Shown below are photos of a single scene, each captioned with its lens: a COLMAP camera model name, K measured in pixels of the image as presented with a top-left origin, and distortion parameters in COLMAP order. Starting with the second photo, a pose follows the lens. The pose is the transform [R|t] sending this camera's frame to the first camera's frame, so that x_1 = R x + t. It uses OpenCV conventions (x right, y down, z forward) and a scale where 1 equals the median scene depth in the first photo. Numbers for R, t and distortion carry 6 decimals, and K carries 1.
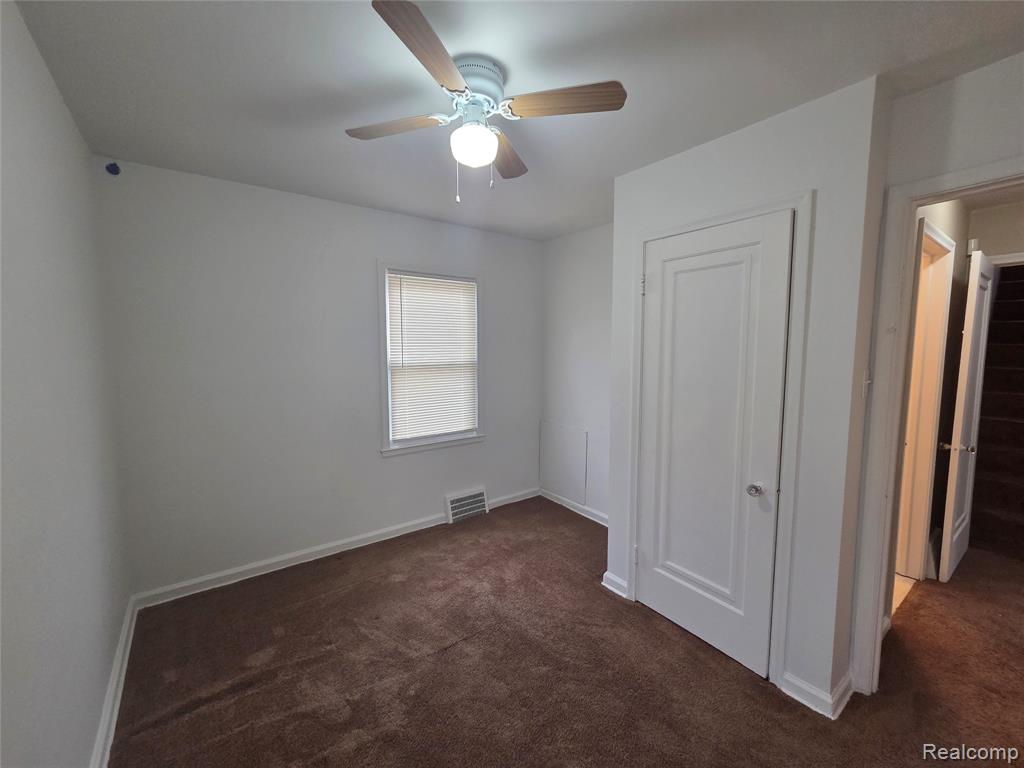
lens RADIAL K [[417.0, 0, 515.0], [0, 417.0, 383.4], [0, 0, 1]] dist [0.005646, 0.000343]
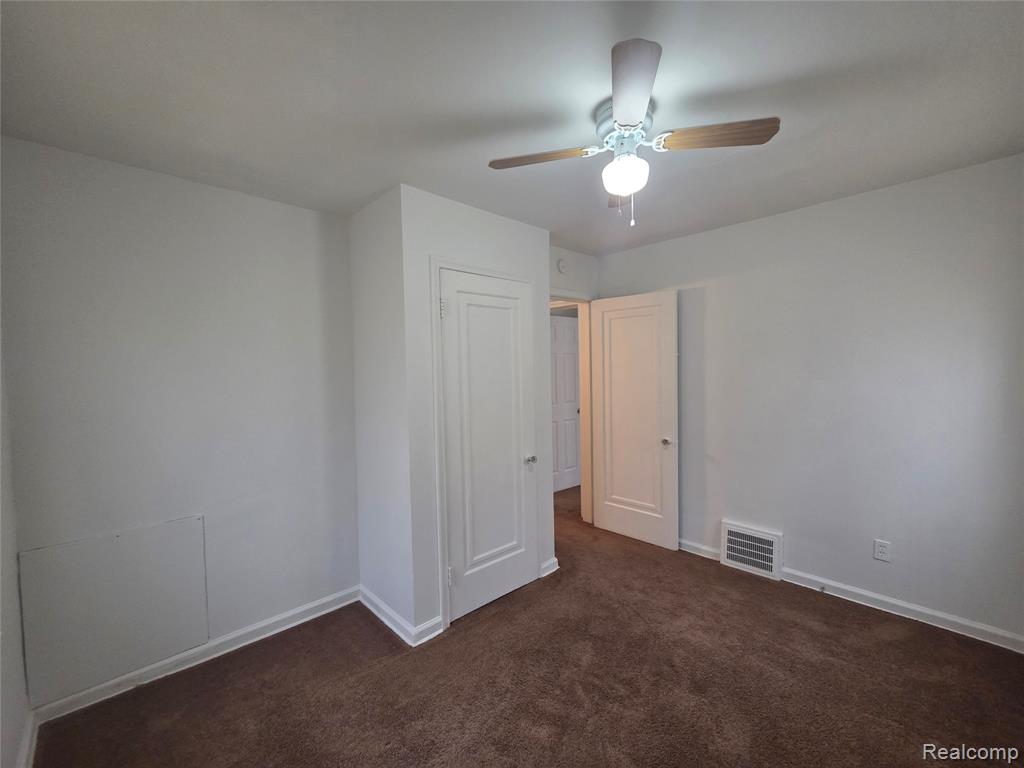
lens RADIAL K [[417.0, 0, 514.0], [0, 417.0, 385.3], [0, 0, 1]] dist [0.005646, 0.000343]
pose [[-0.118496, -0.034940, 0.992340, -0.617992], [0.111857, 0.992550, 0.048304, -0.063875], [-0.986634, 0.116724, -0.113705, 0.803405]]
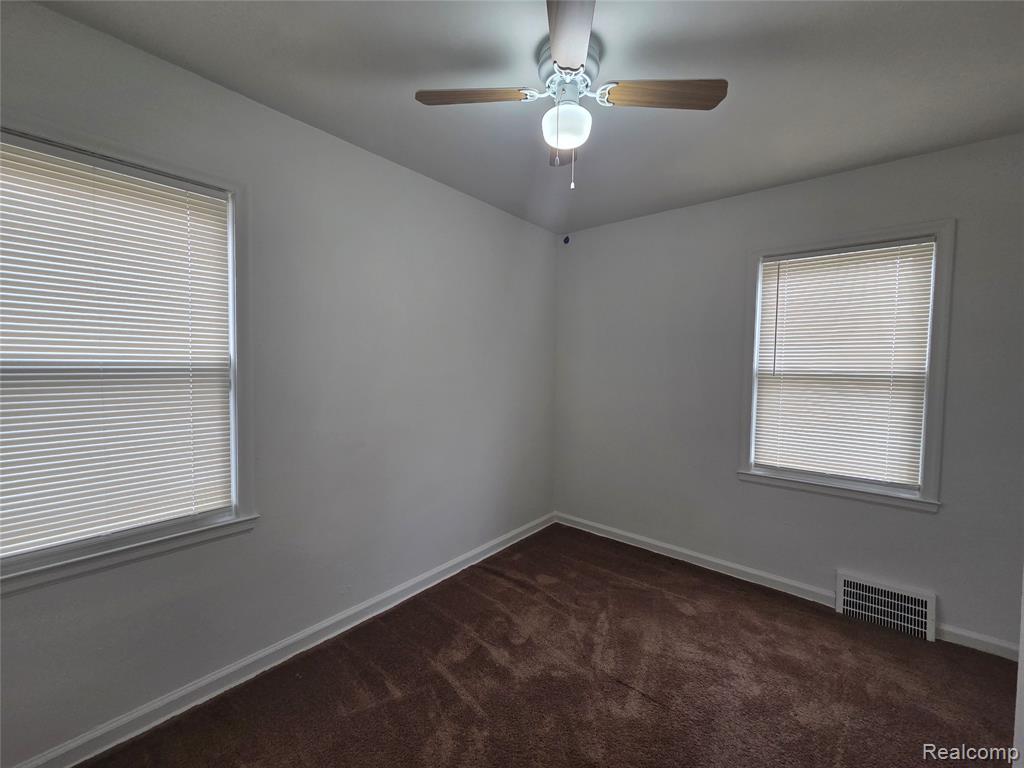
lens RADIAL K [[417.0, 0, 514.5], [0, 417.0, 381.4], [0, 0, 1]] dist [0.005646, 0.000343]
pose [[0.232822, 0.051399, -0.971160, 0.475461], [-0.098880, 0.994679, 0.028938, -0.001704], [0.967480, 0.089291, 0.236665, 0.402903]]
